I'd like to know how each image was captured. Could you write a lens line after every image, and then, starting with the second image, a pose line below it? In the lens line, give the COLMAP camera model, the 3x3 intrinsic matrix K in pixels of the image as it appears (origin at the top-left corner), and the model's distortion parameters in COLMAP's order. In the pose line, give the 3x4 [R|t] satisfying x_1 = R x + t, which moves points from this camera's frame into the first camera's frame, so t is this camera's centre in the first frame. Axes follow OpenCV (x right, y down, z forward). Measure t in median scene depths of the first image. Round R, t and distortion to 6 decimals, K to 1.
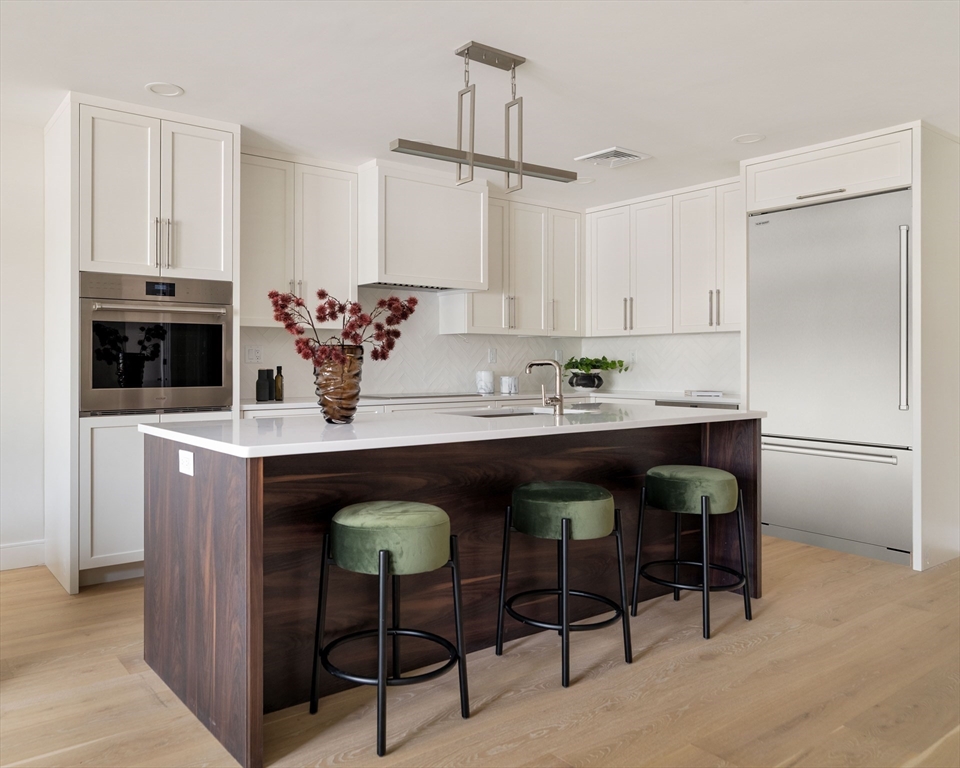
lens RADIAL K [[626.6, 0, 479.7], [0, 626.6, 364.1], [0, 0, 1]] dist [-0.005104, 0.001179]
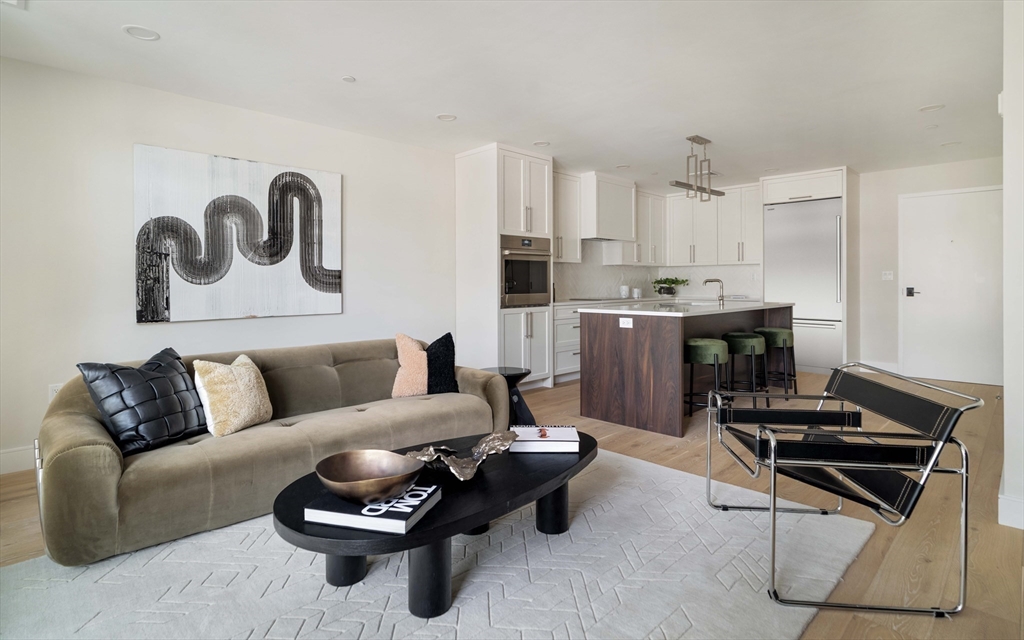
lens RADIAL K [[525.1, 0, 513.7], [0, 525.1, 285.3], [0, 0, 1]] dist [-0.007522, -0.000288]
pose [[0.978330, -0.004642, 0.207000, -0.840471], [0.003662, 0.999980, 0.005116, 0.002038], [-0.207020, -0.004247, 0.978328, -0.553999]]
